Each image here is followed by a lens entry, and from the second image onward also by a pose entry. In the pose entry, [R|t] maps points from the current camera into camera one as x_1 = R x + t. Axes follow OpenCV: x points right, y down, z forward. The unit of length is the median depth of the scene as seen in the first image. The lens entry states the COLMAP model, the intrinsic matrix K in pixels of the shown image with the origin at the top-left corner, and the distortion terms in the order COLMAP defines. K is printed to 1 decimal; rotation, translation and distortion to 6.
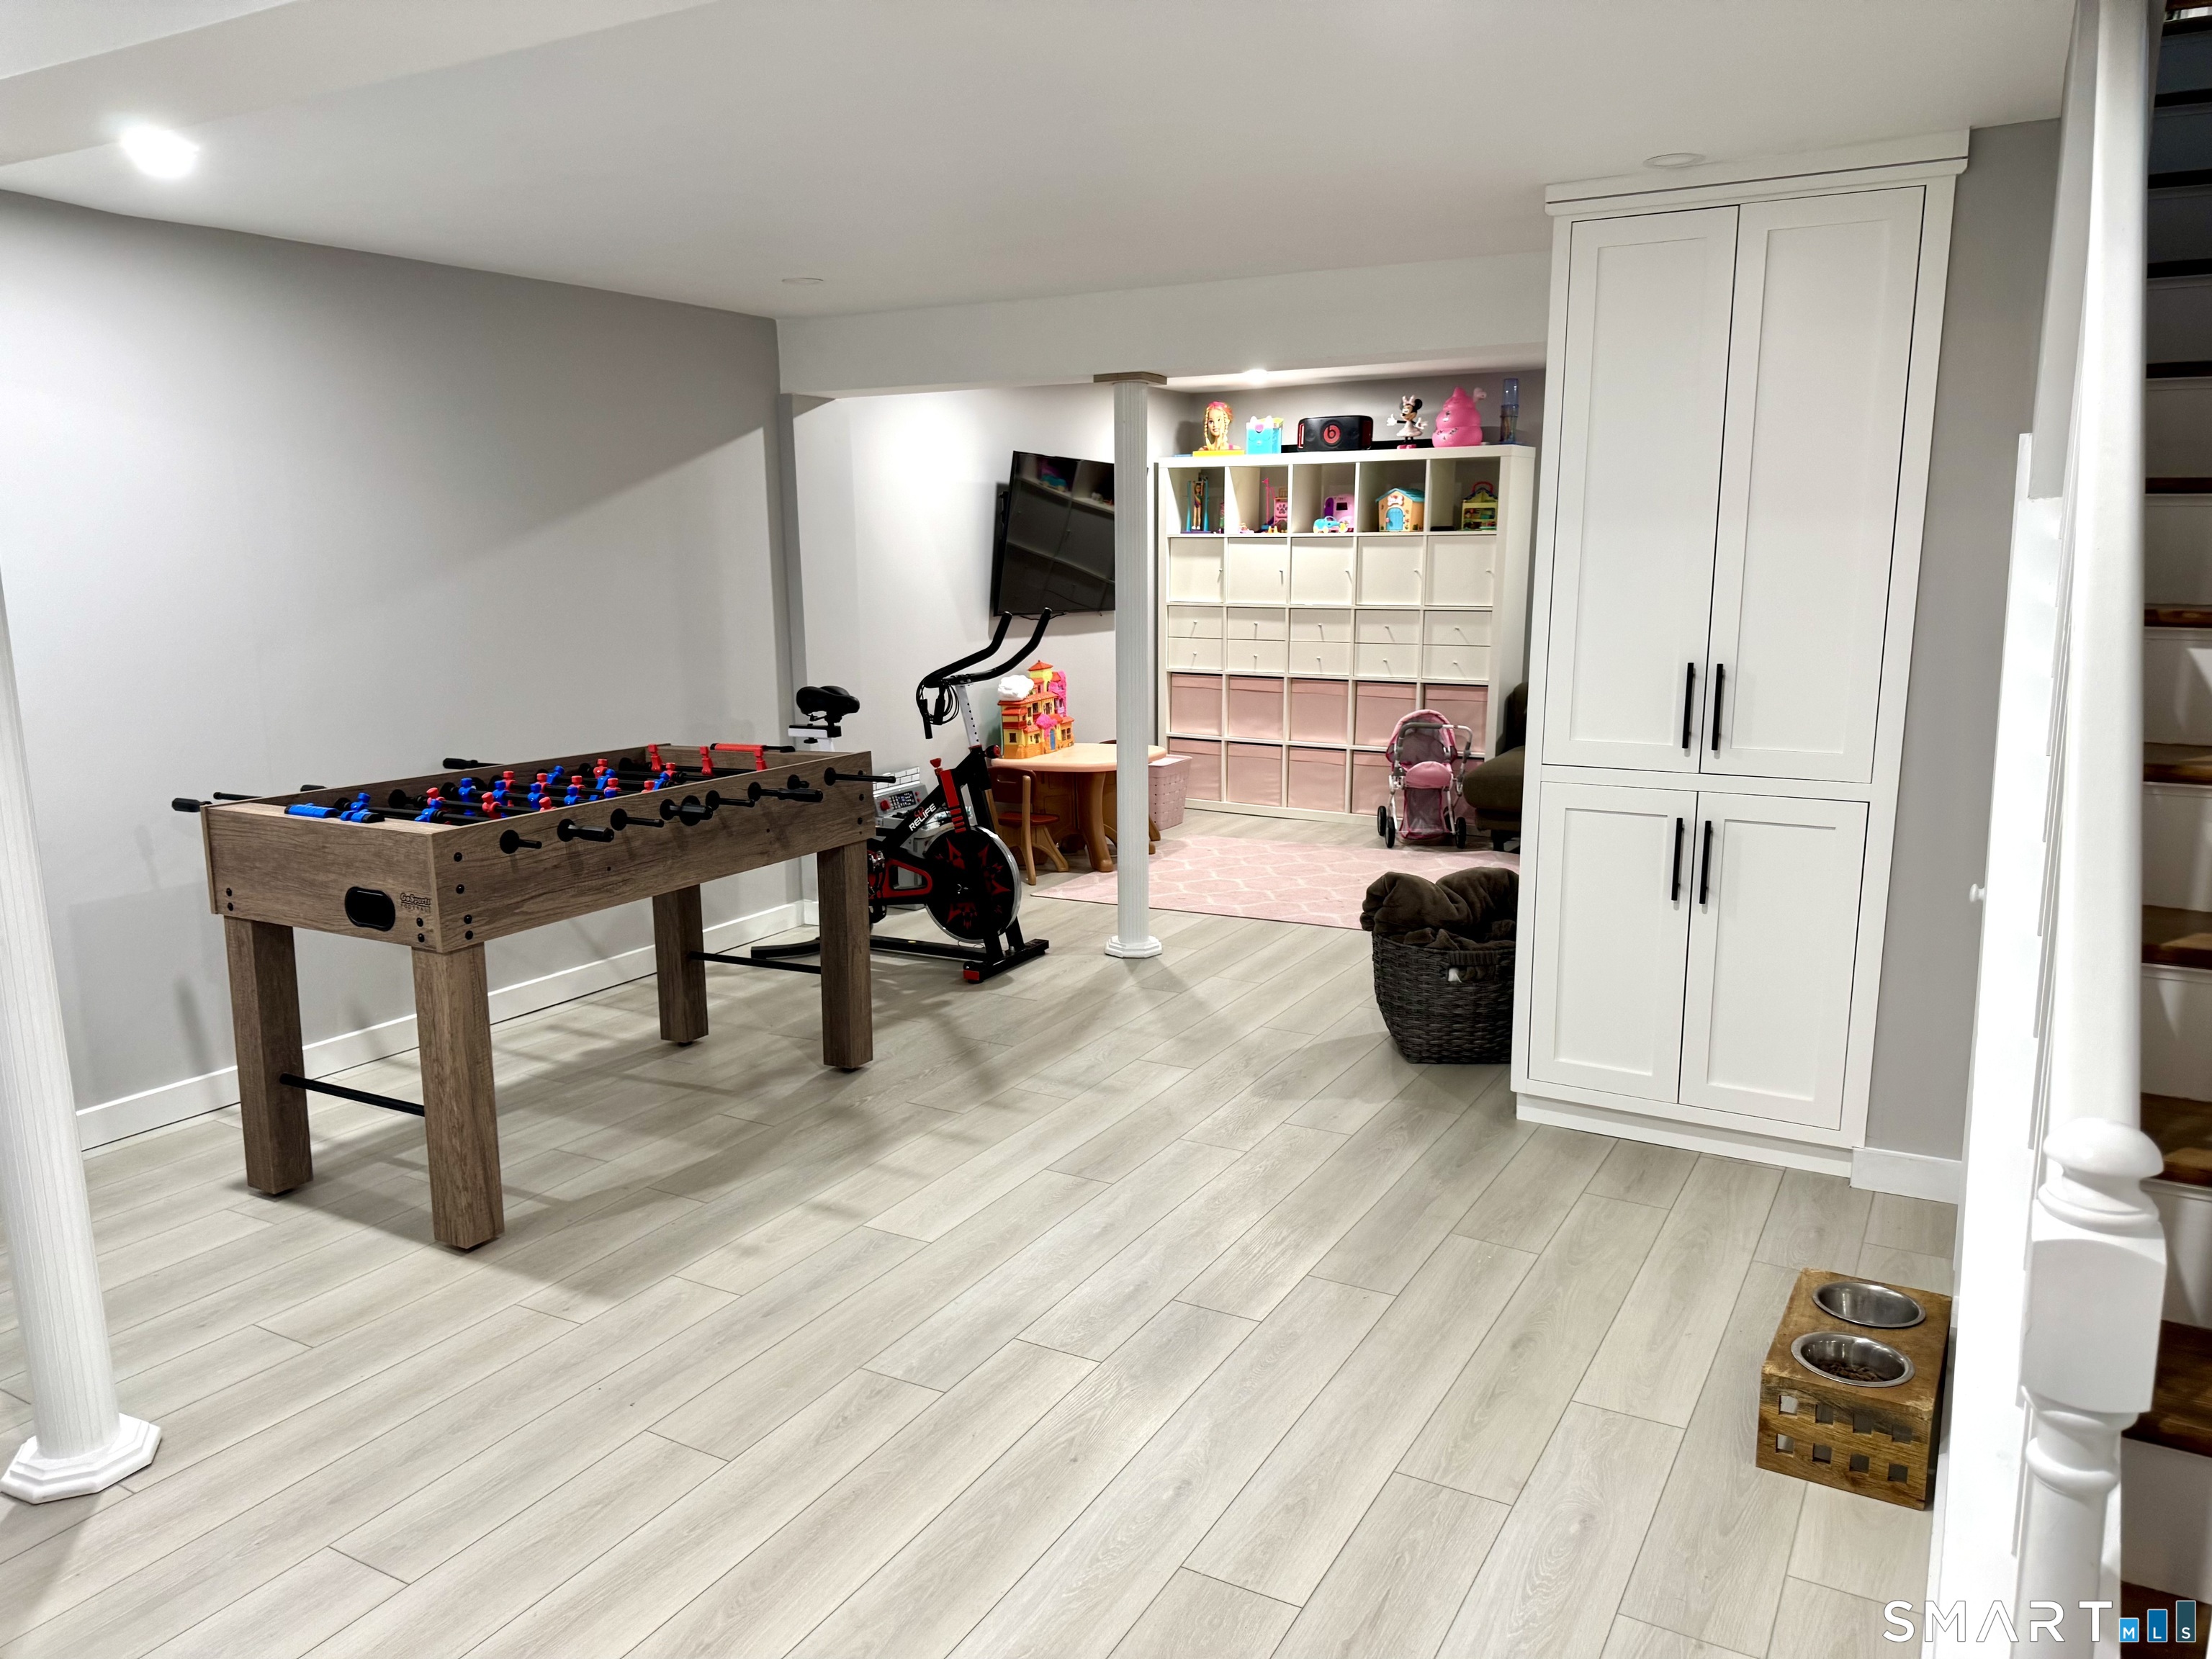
lens RADIAL K [[1548.1, 0, 1103.0], [0, 1548.1, 851.8], [0, 0, 1]] dist [0.021713, -0.036013]
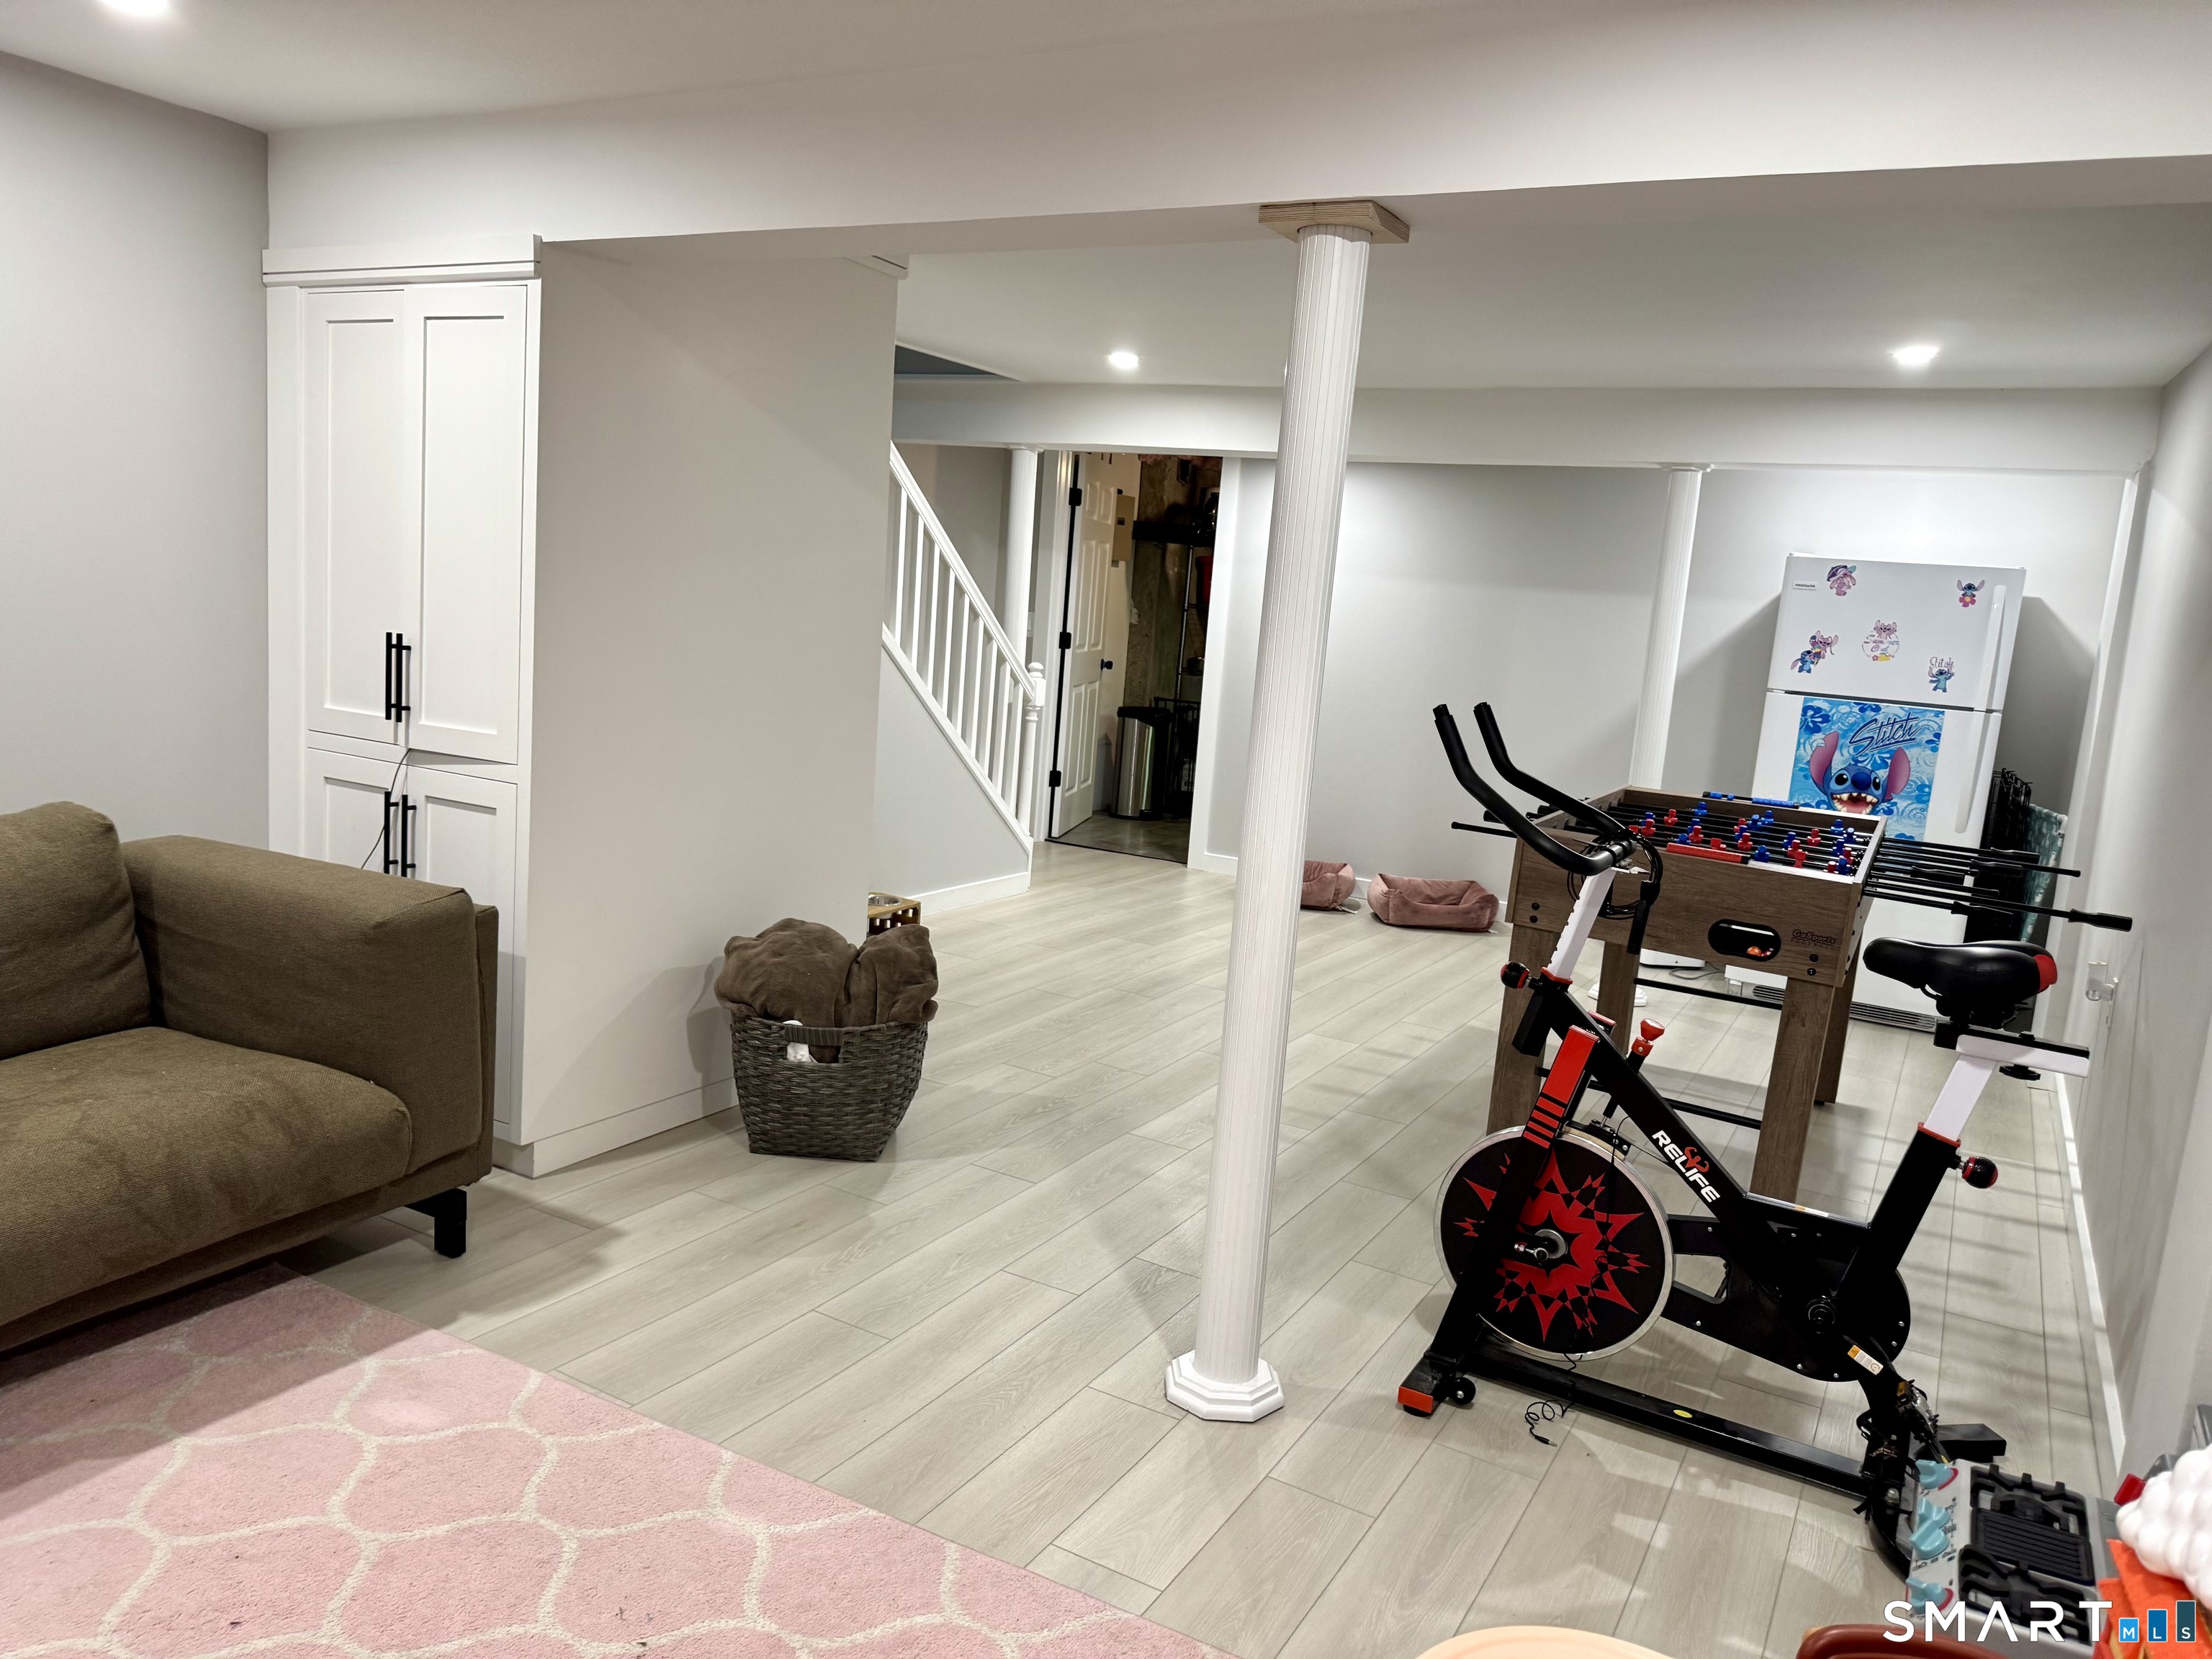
lens RADIAL K [[1548.1, 0, 1107.4], [0, 1548.1, 830.2], [0, 0, 1]] dist [0.021713, -0.036013]
pose [[-0.997866, -0.064431, -0.010588, 0.115006], [-0.064231, 0.939456, 0.336596, -0.425217], [-0.011740, 0.336558, -0.941590, 2.240853]]
